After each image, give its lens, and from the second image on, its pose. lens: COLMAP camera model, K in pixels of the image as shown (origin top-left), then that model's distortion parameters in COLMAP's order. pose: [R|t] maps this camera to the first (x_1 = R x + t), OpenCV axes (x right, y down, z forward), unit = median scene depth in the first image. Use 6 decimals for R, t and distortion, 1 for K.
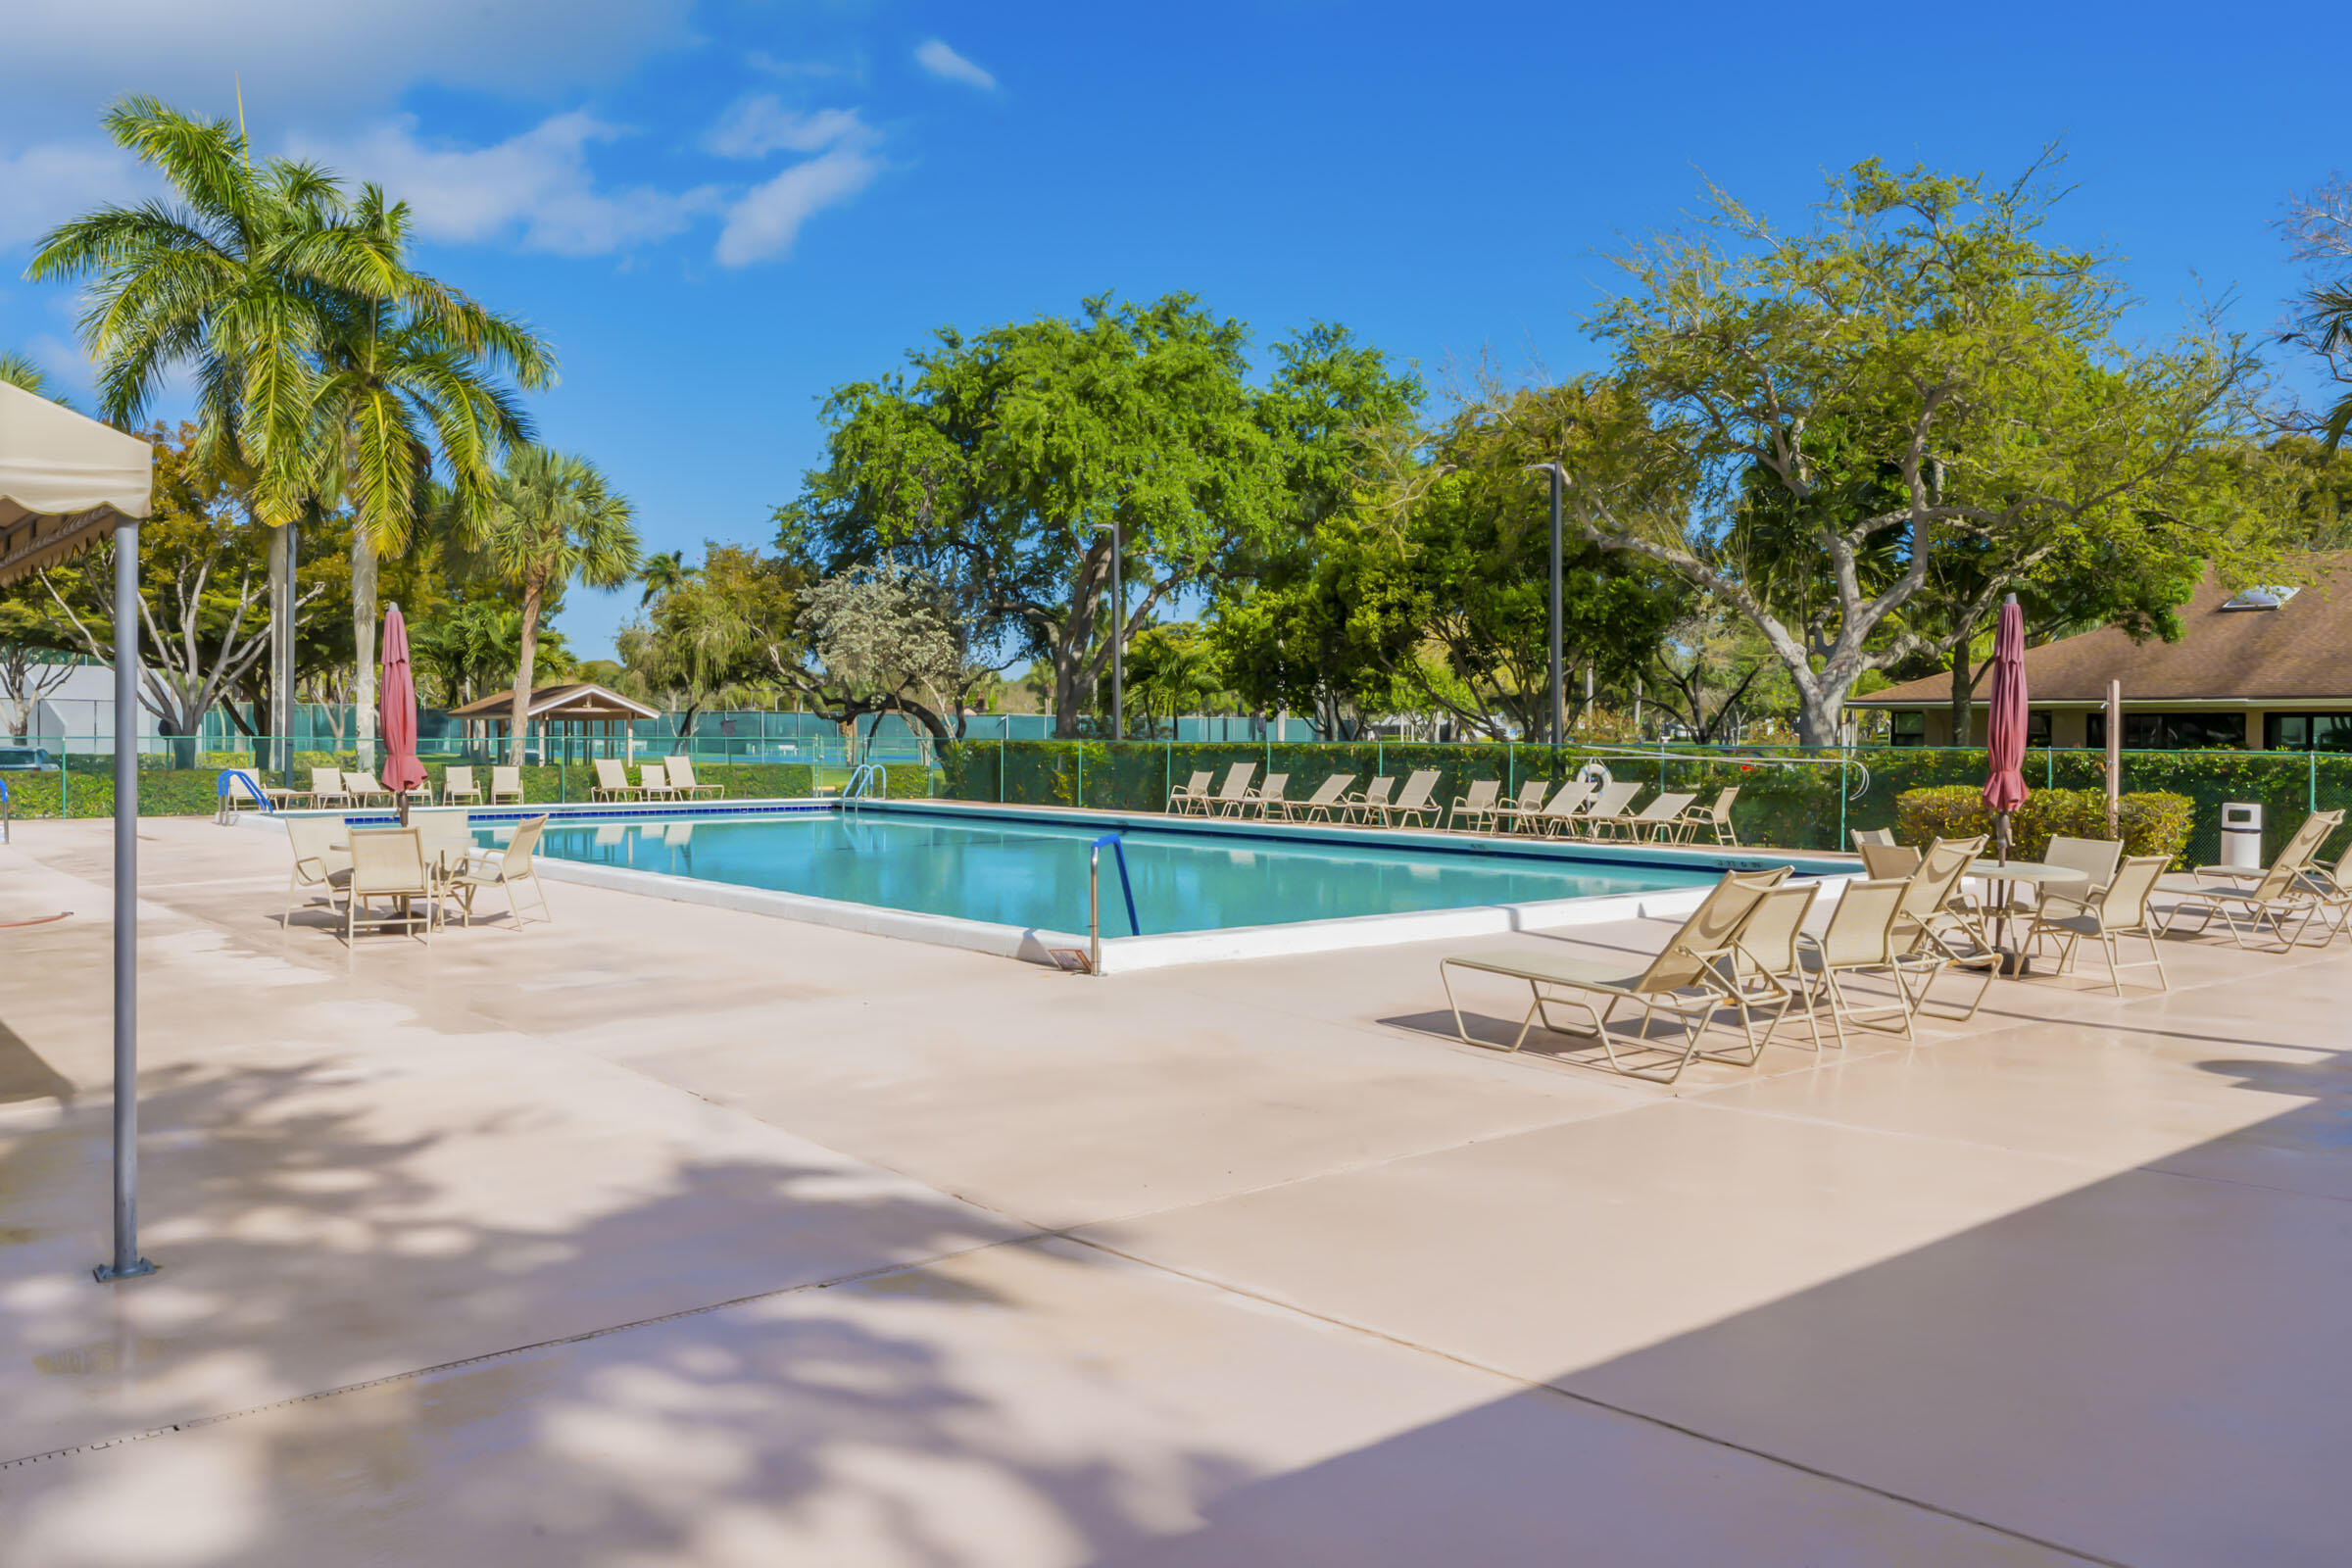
lens RADIAL K [[1937.9, 0, 1175.8], [0, 1937.9, 780.7], [0, 0, 1]] dist [0.001693, 0.000083]
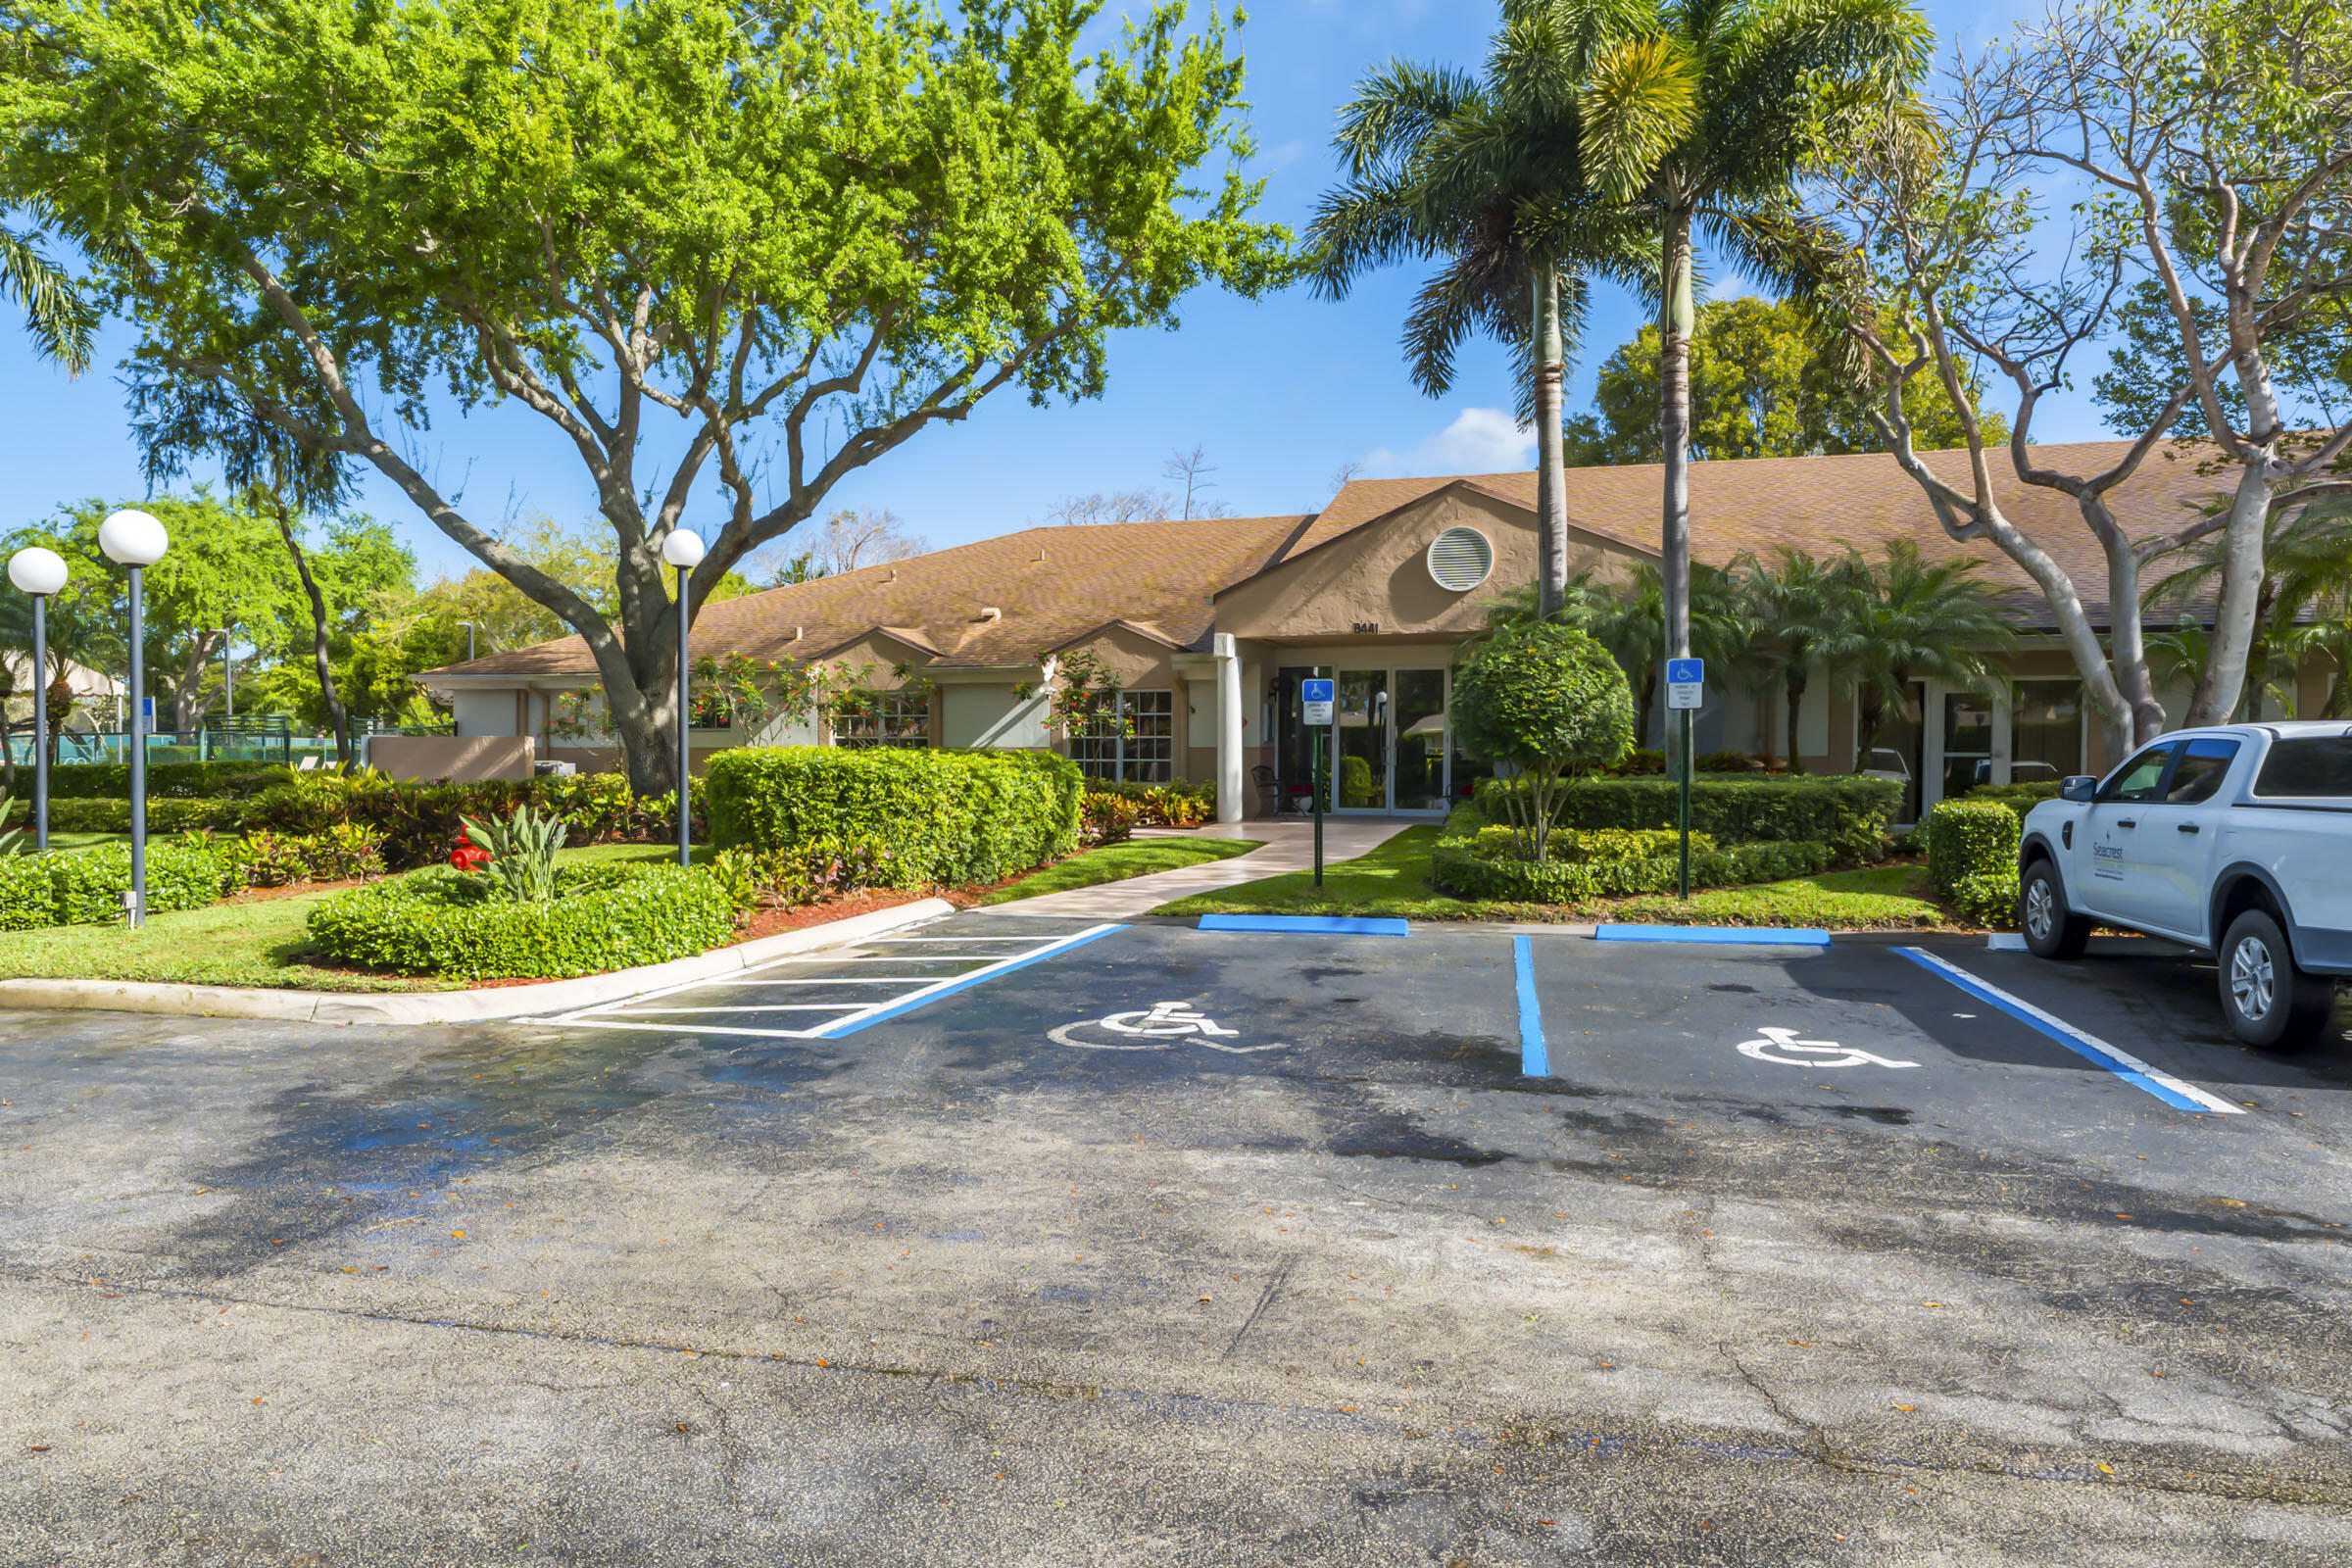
lens RADIAL K [[1537.6, 0, 1178.1], [0, 1537.6, 785.9], [0, 0, 1]] dist [0.008176, 0.001519]
pose [[0.849558, -0.015894, 0.527255, -0.036728], [0.018058, 0.999836, 0.001044, 0.028532], [-0.527186, 0.008635, 0.849706, -0.674633]]
